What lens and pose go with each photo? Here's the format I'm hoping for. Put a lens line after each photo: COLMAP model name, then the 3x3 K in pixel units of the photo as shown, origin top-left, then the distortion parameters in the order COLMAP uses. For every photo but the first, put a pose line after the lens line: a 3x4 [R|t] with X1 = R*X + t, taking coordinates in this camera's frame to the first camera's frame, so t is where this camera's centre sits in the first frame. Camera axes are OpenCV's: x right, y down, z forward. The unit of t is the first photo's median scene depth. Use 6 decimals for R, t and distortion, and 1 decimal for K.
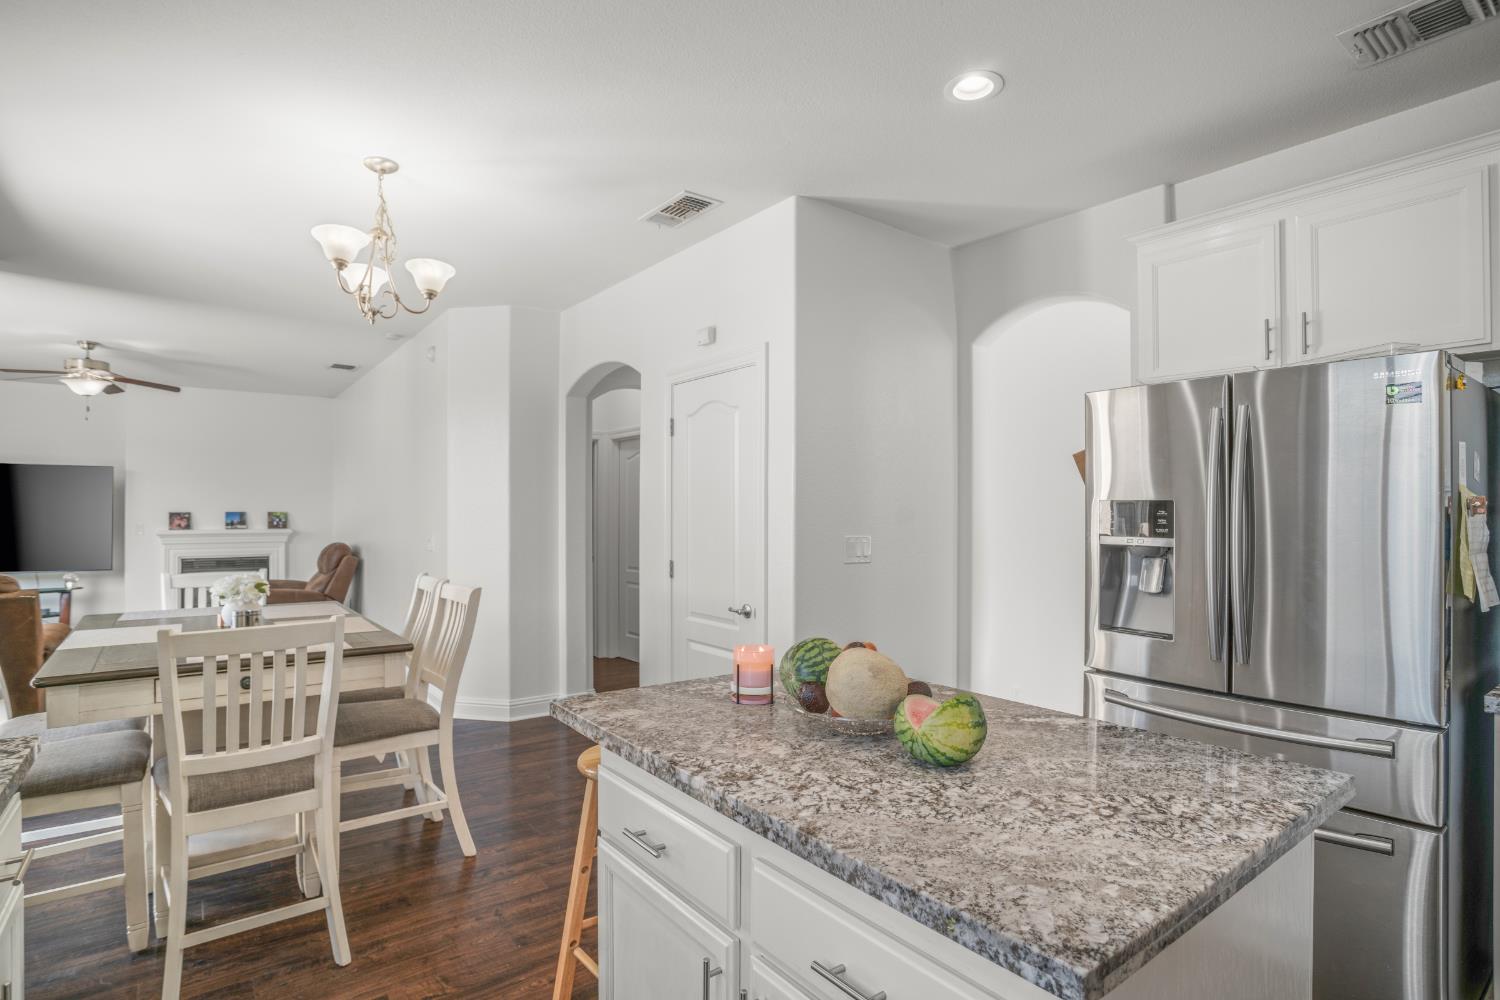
lens RADIAL K [[740.5, 0, 743.9], [0, 740.5, 509.1], [0, 0, 1]] dist [-0.032603, 0.006176]
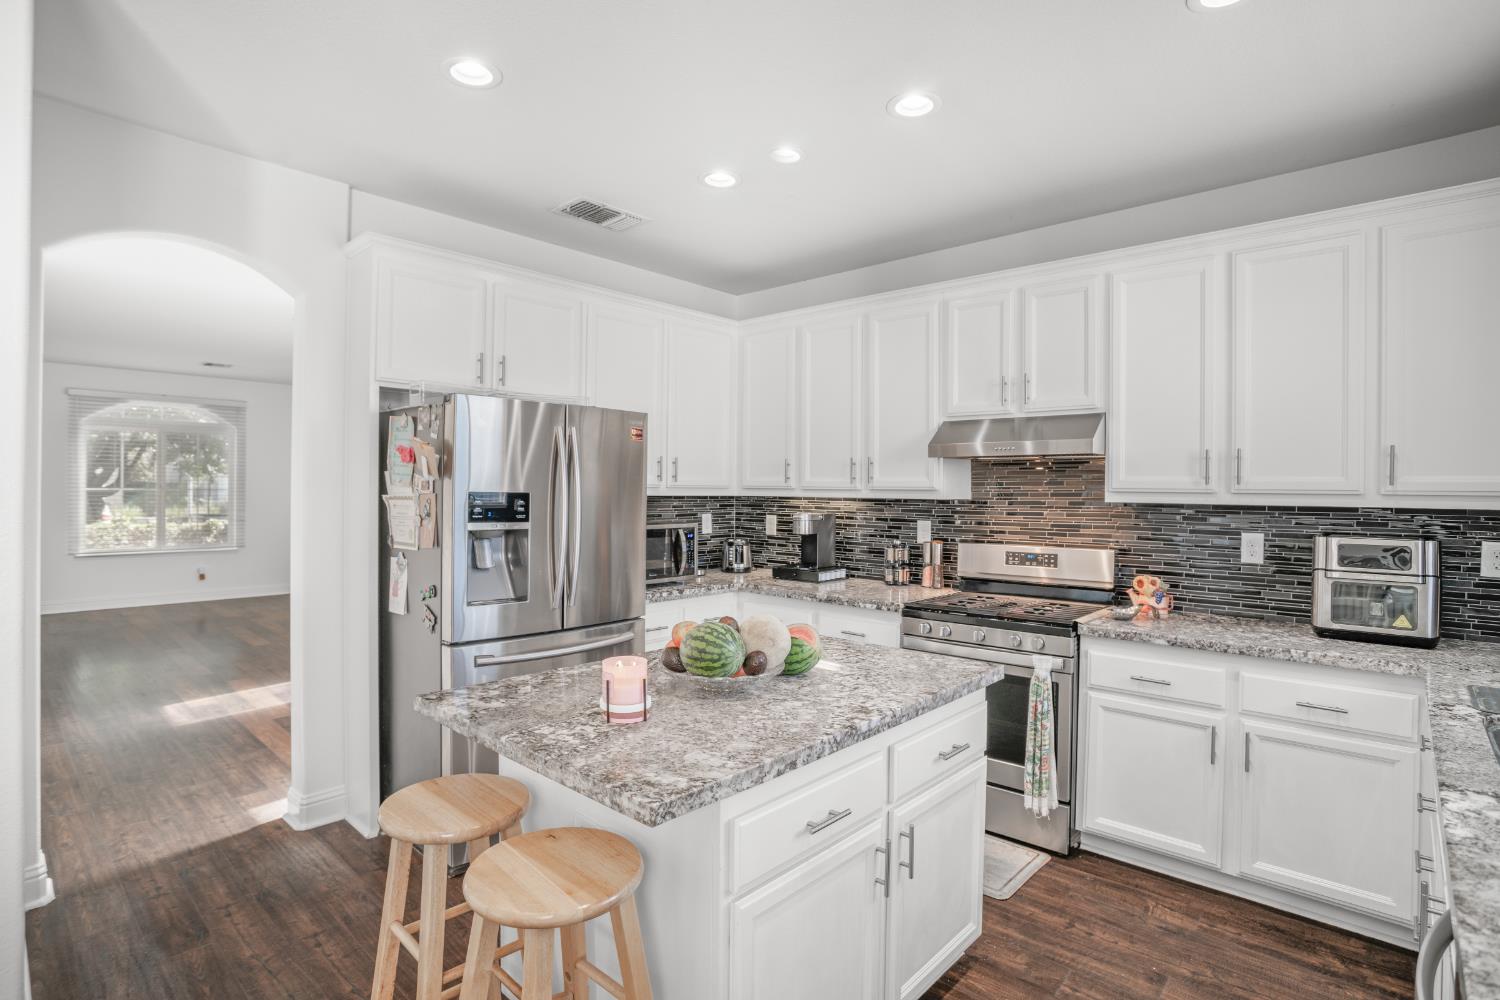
lens RADIAL K [[740.5, 0, 749.3], [0, 740.5, 495.0], [0, 0, 1]] dist [-0.032603, 0.006176]
pose [[-0.184251, -0.005372, 0.982865, -1.187242], [-0.016149, 0.999867, 0.002438, -0.026997], [-0.982747, -0.015423, -0.184313, 1.336927]]
